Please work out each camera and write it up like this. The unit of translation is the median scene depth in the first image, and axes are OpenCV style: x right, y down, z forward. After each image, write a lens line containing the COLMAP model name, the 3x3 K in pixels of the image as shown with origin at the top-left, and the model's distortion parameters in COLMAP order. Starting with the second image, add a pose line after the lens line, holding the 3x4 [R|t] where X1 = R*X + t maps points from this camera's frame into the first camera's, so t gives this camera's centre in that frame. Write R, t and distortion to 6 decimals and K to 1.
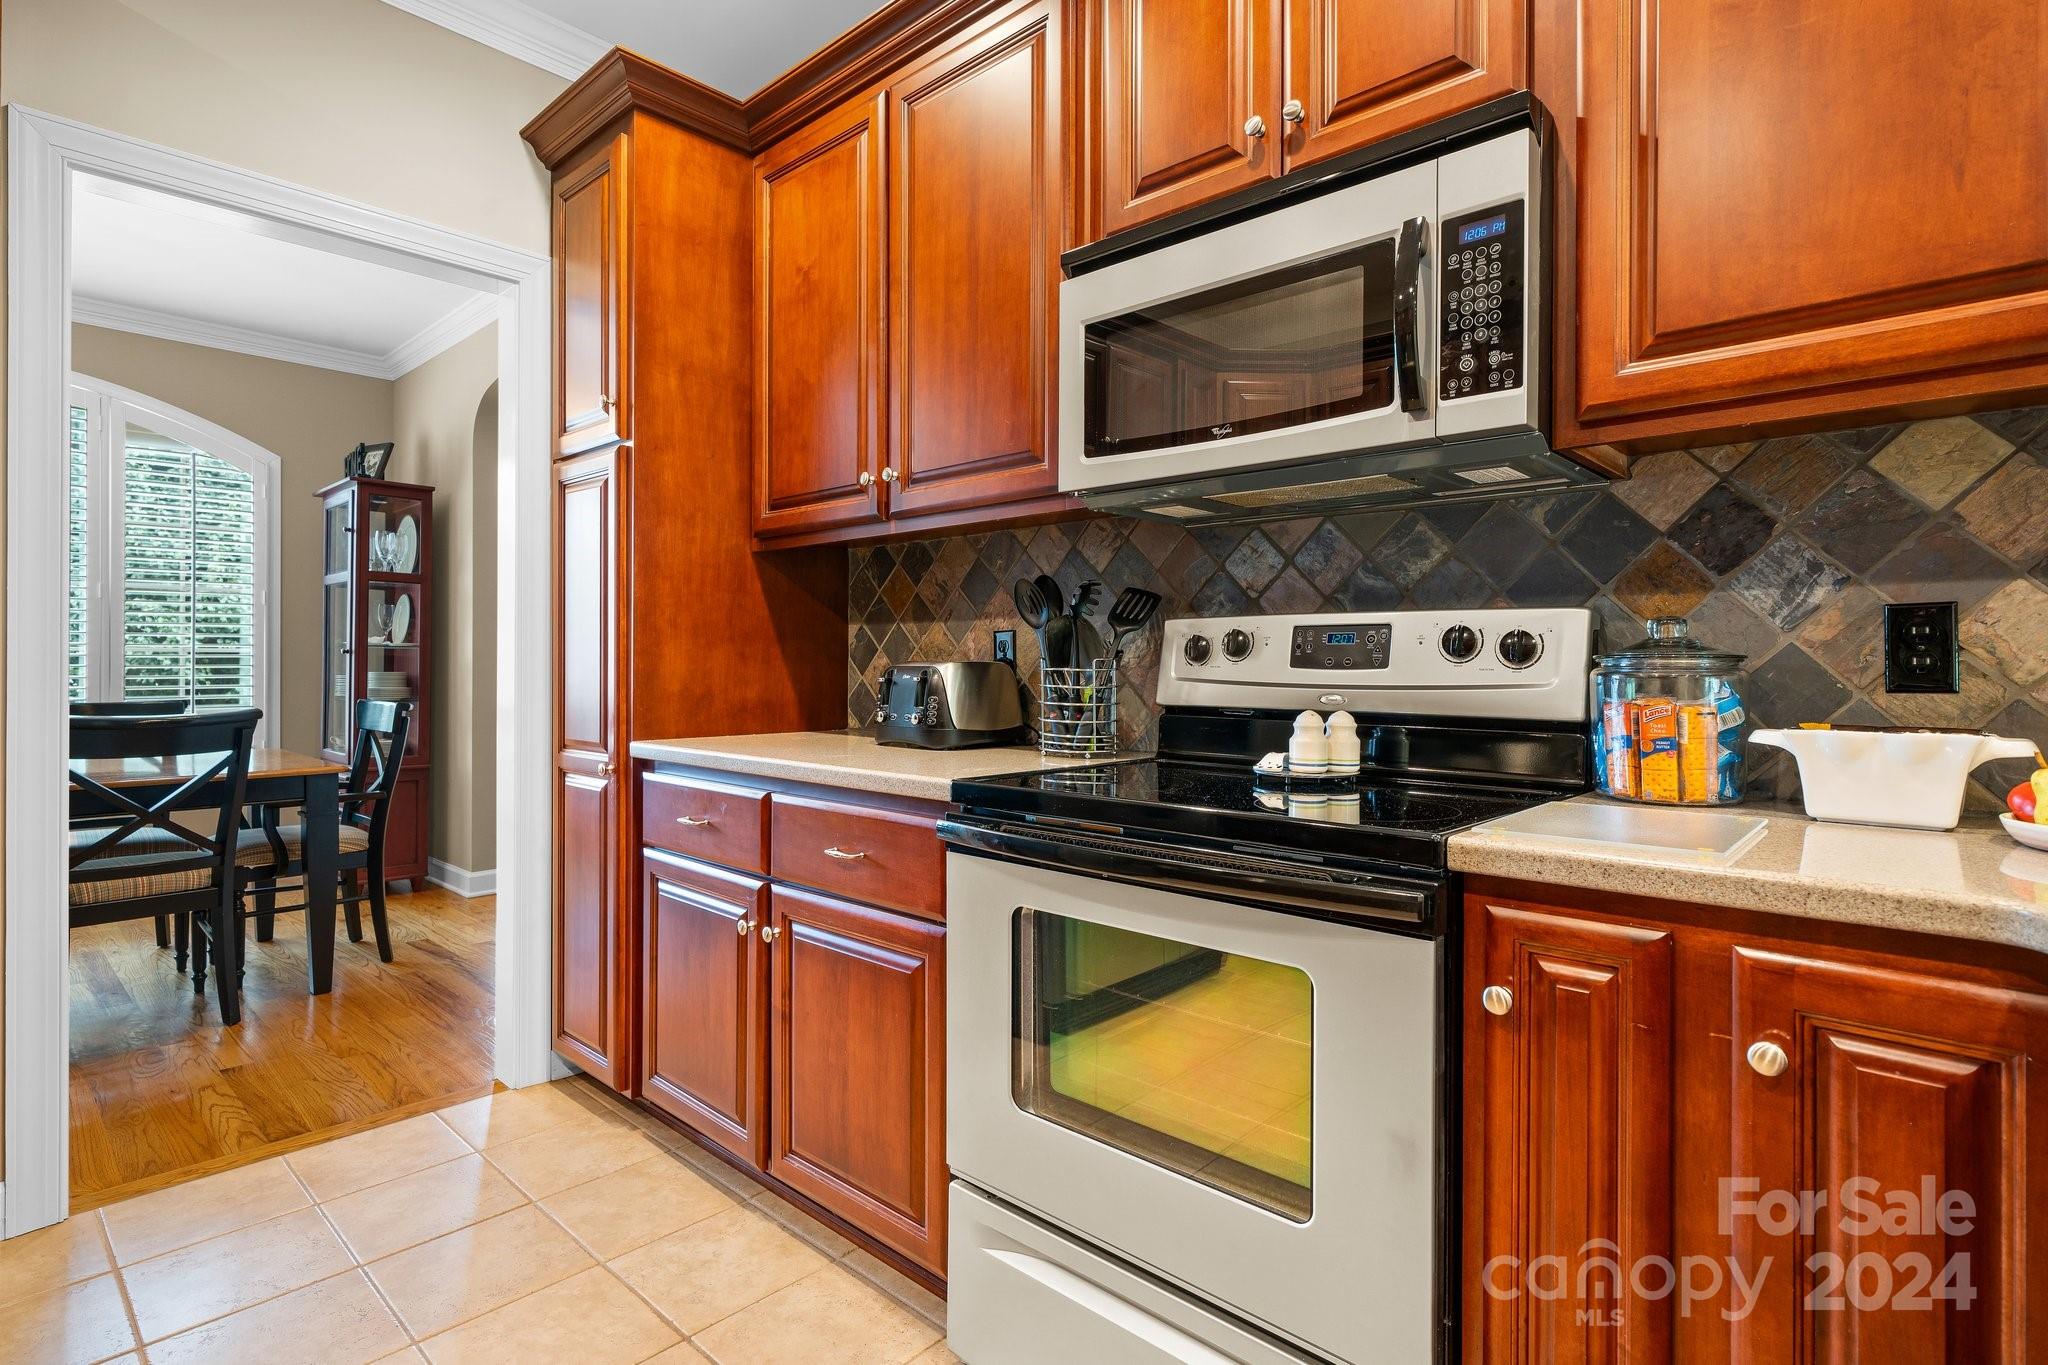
lens RADIAL K [[1011.3, 0, 1012.2], [0, 1011.3, 673.8], [0, 0, 1]] dist [0.000865, 0.000246]
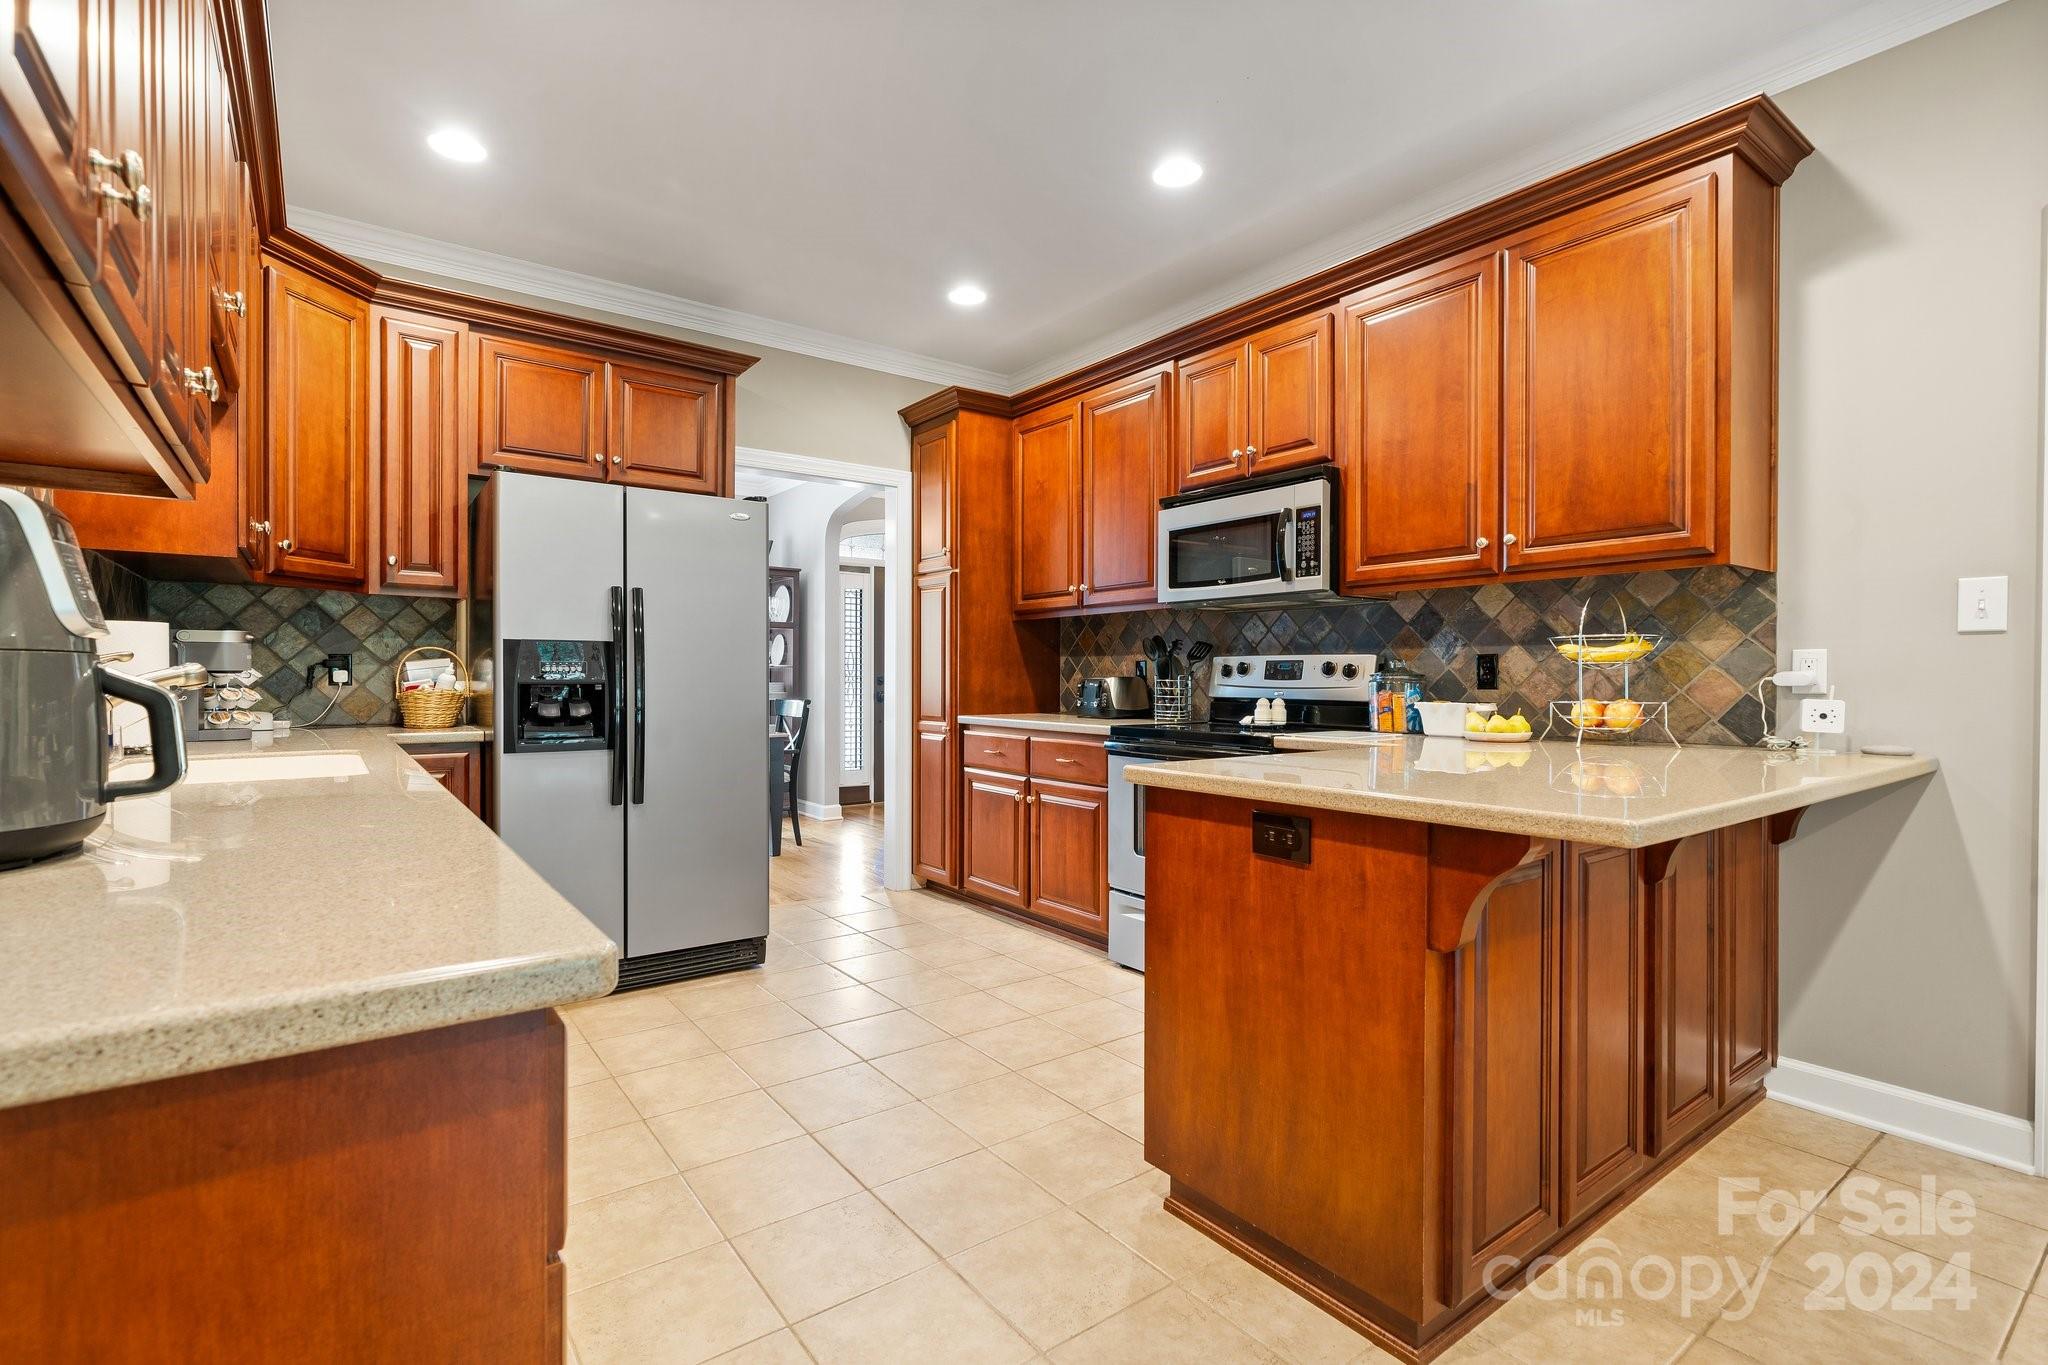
lens RADIAL K [[933.7, 0, 1018.7], [0, 933.7, 685.7], [0, 0, 1]] dist [-0.000272, 0.000187]
pose [[0.983922, -0.000357, -0.178597, 0.093548], [0.000580, 0.999999, 0.001199, 0.004010], [0.178597, -0.001283, 0.983922, -0.940494]]
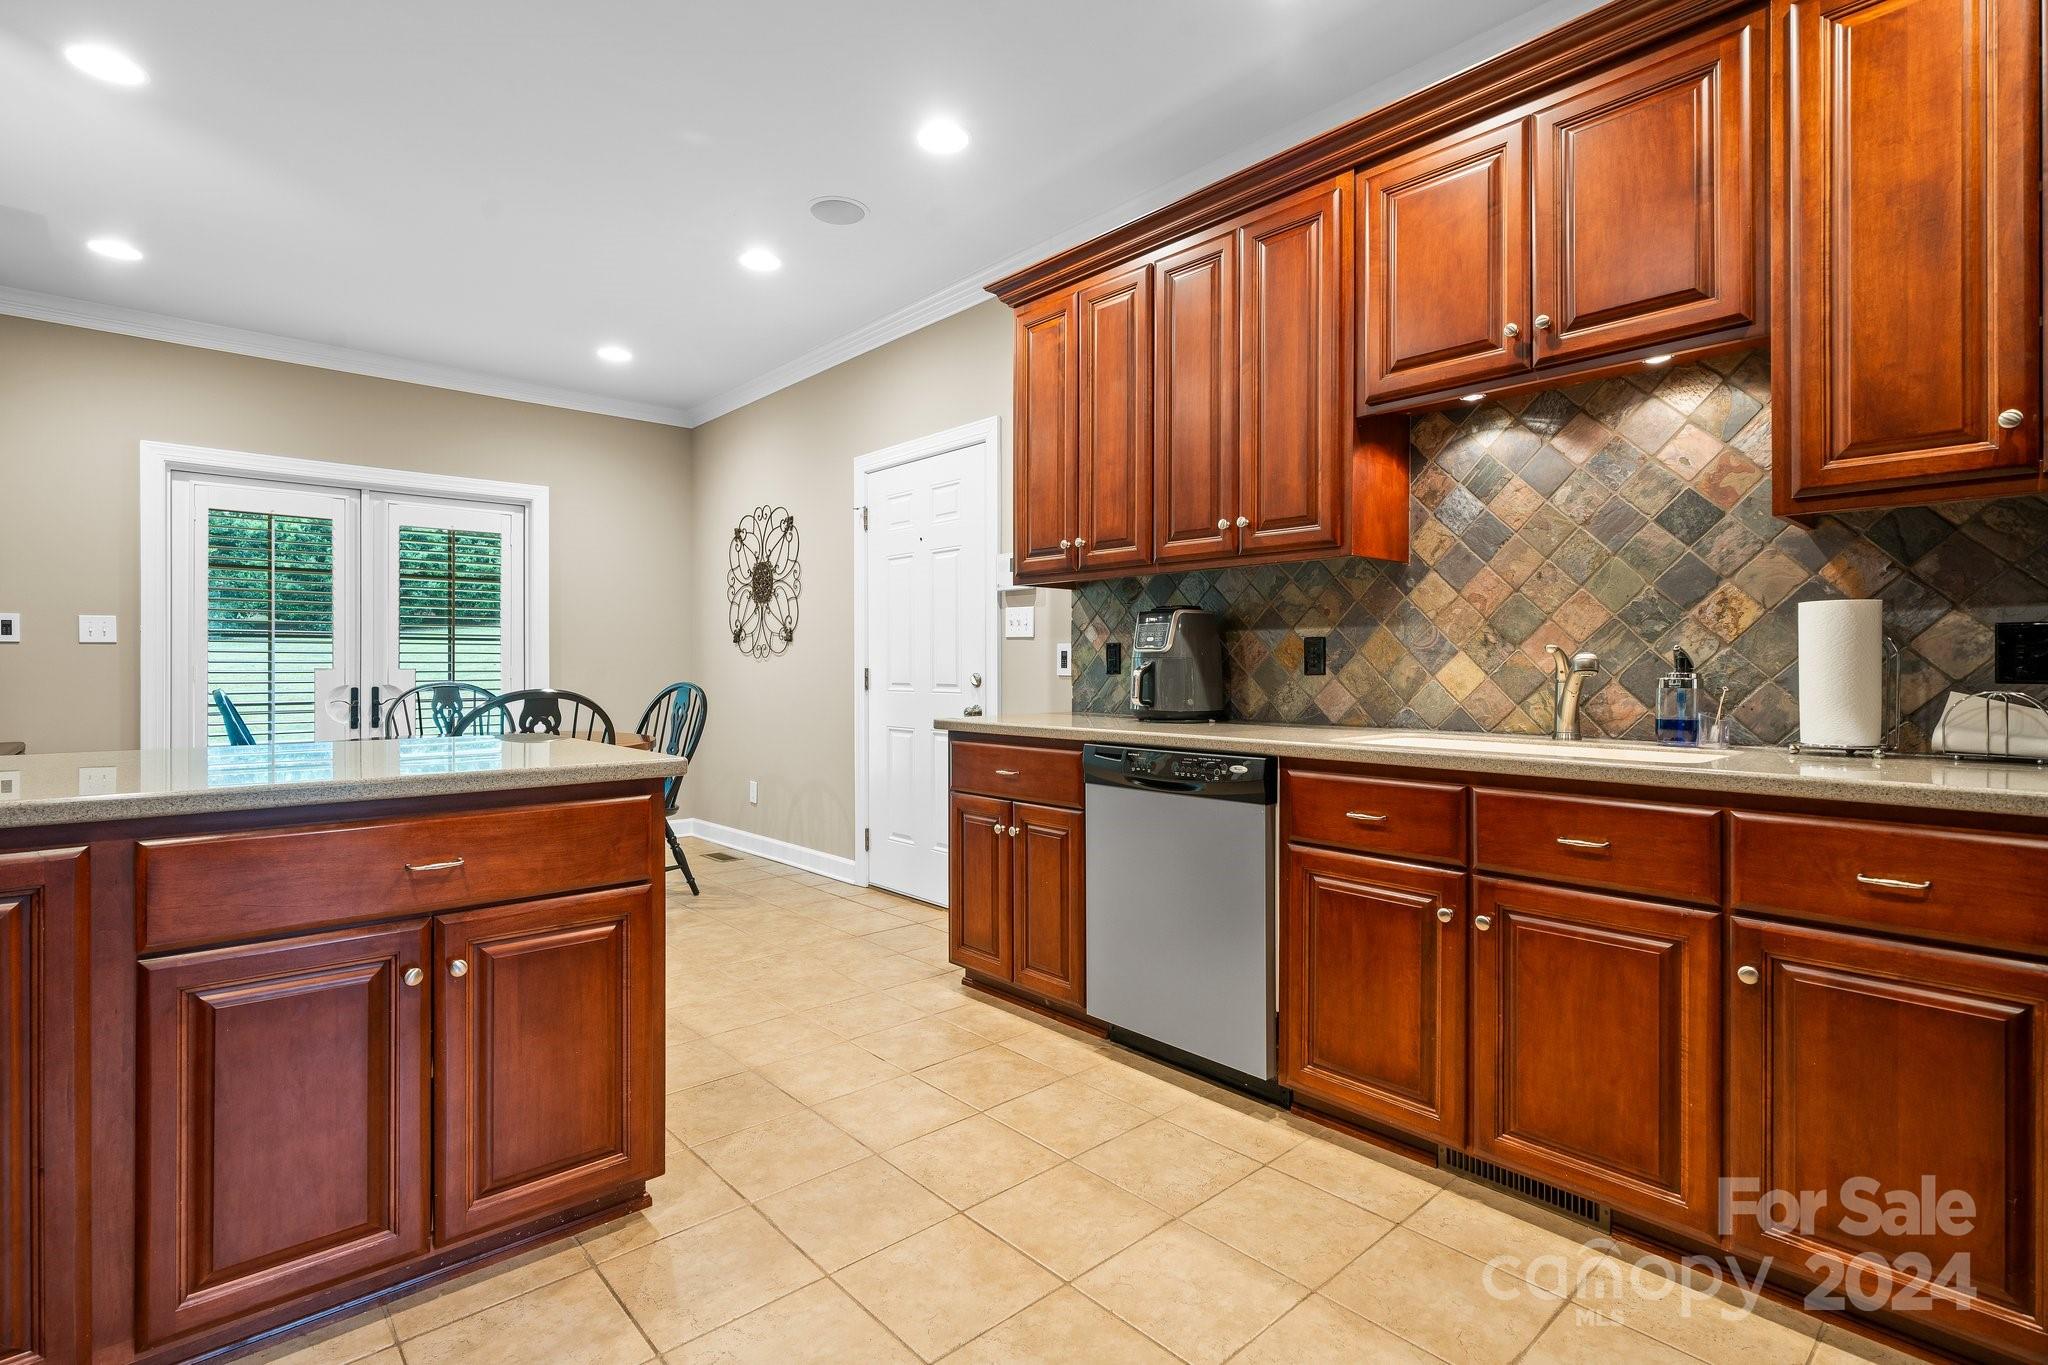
lens RADIAL K [[956.4, 0, 1016.4], [0, 956.4, 660.9], [0, 0, 1]] dist [0.000805, 0.000491]
pose [[-0.996430, -0.001810, 0.084406, -0.357777], [-0.001614, 0.999996, 0.002389, -0.010886], [-0.084410, 0.002244, -0.996429, 0.874234]]
